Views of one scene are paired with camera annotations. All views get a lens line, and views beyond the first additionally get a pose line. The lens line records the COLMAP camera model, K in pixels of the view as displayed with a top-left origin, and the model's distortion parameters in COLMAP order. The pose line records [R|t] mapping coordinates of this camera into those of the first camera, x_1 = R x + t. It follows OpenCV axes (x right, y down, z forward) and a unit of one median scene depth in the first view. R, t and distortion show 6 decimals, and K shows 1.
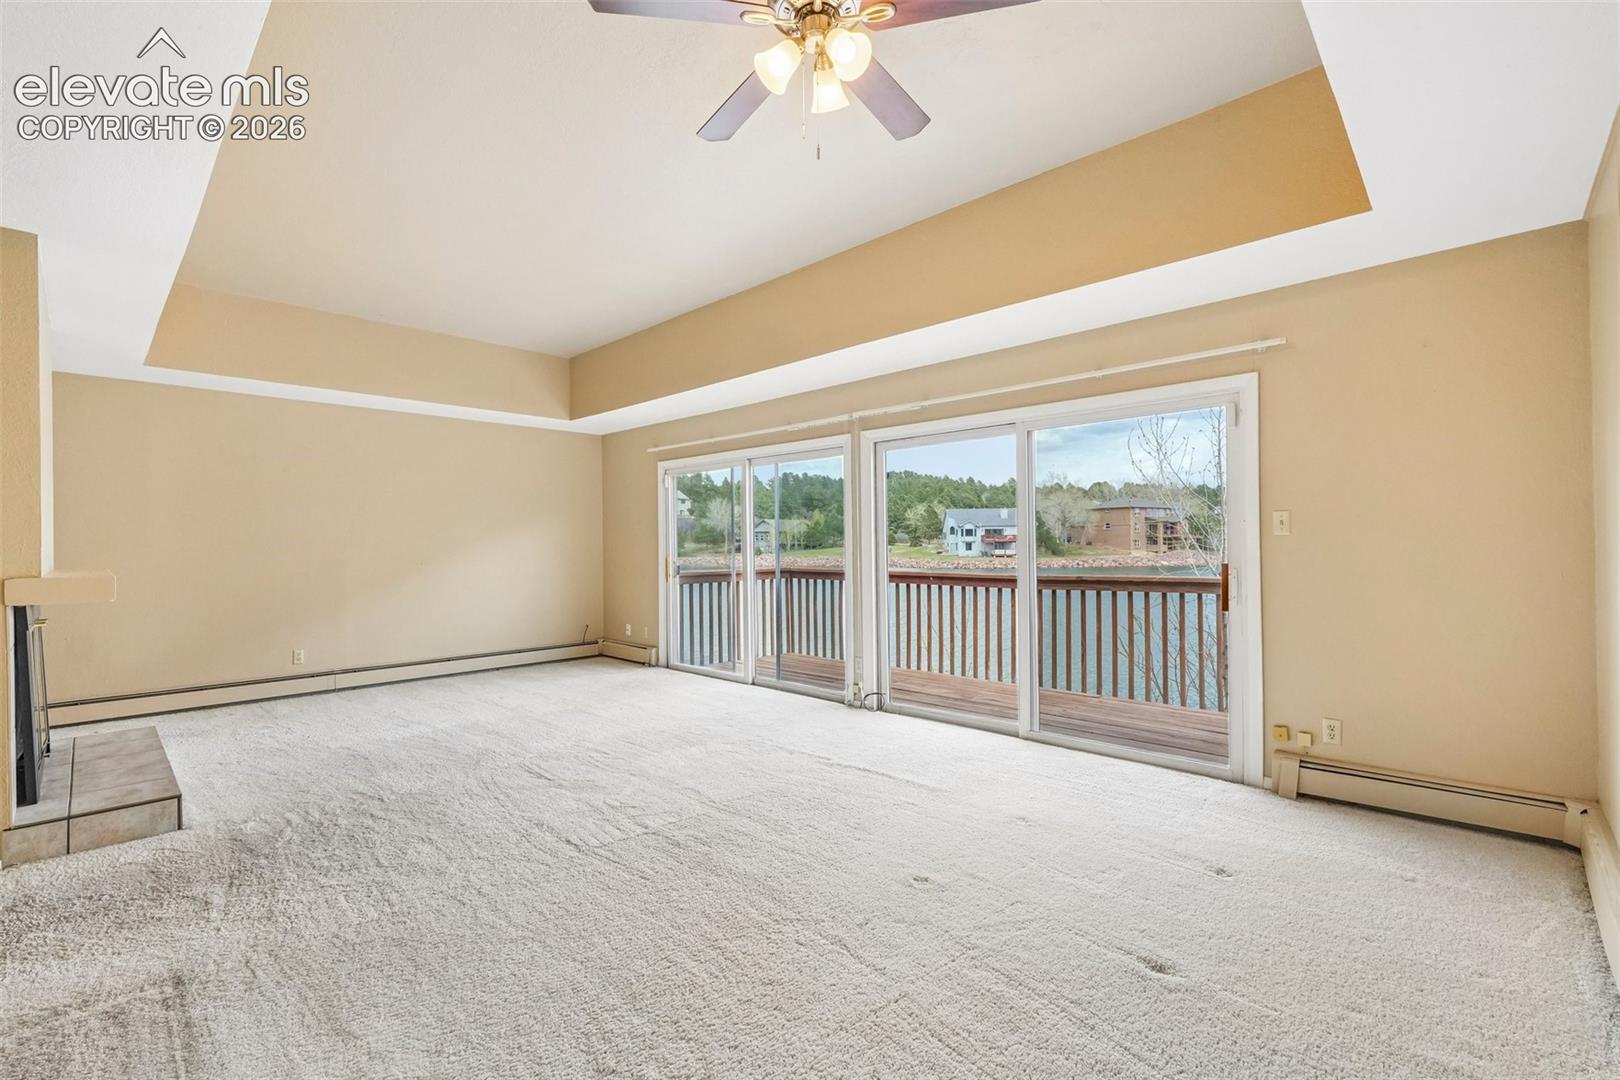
lens RADIAL K [[689.2, 0, 779.0], [0, 689.2, 546.2], [0, 0, 1]] dist [-0.002528, 0.003567]
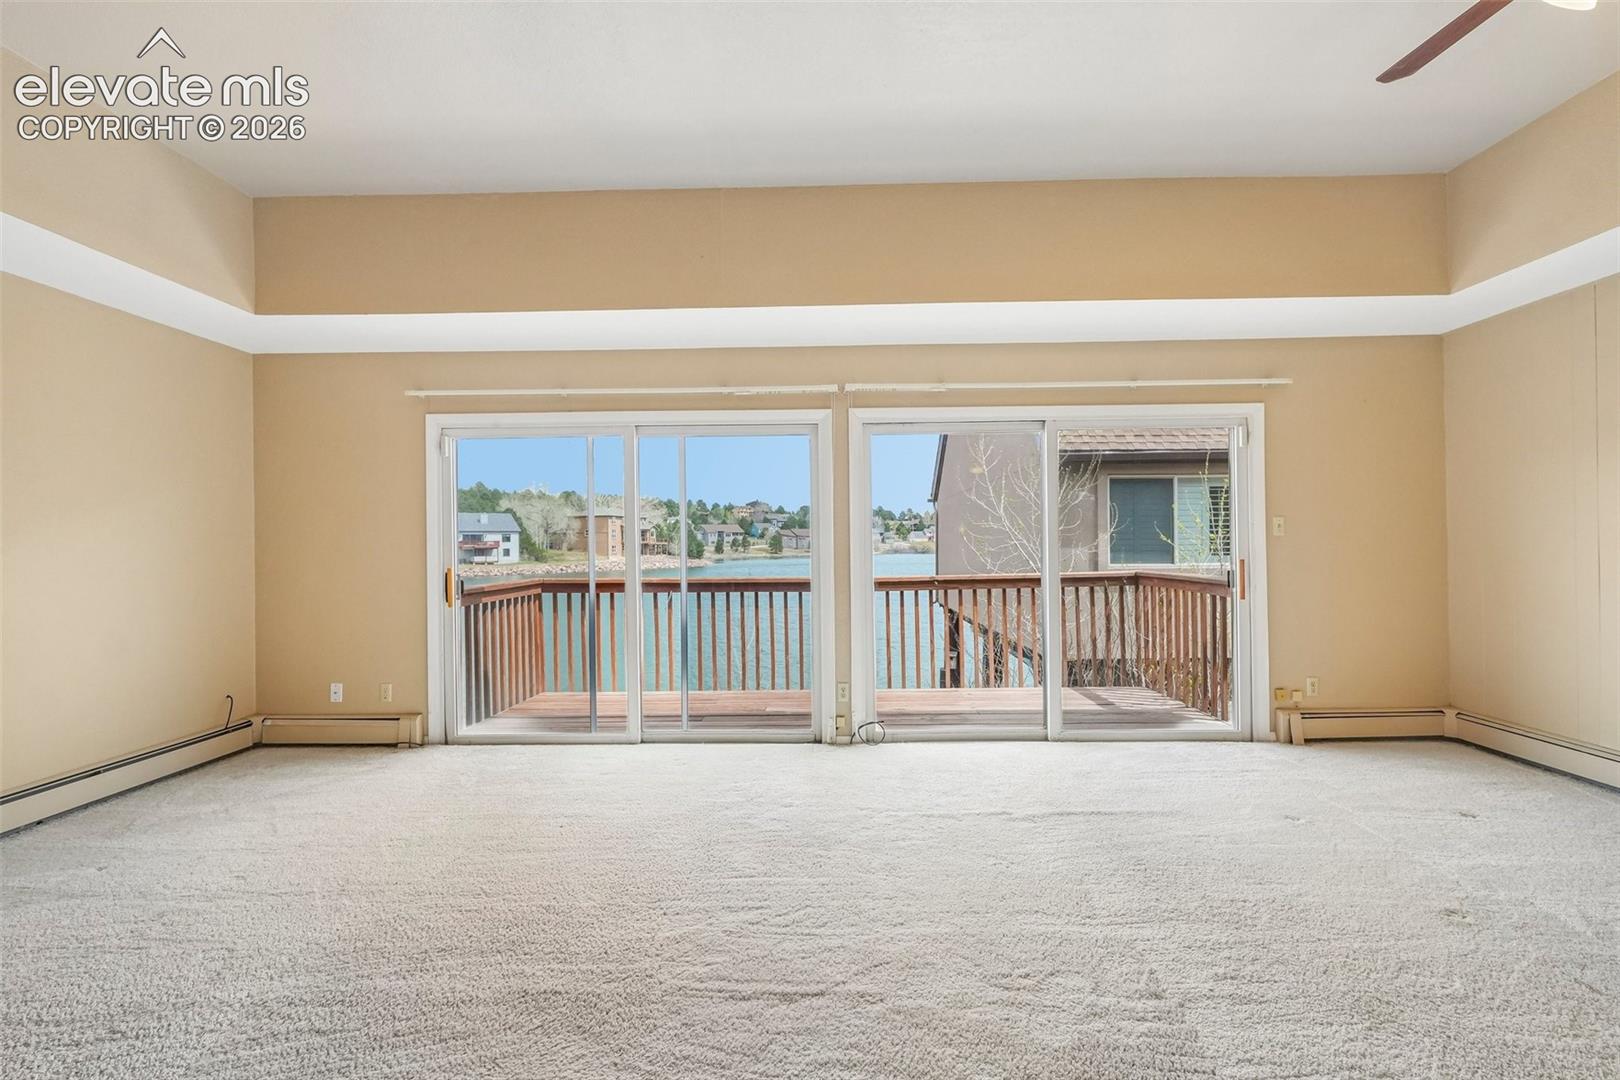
lens RADIAL K [[689.2, 0, 796.4], [0, 689.2, 545.7], [0, 0, 1]] dist [-0.002528, 0.003567]
pose [[0.727490, 0.001017, 0.686117, -0.491825], [0.005968, 0.999952, -0.007810, 0.004319], [-0.686092, 0.009777, 0.727449, 0.443469]]
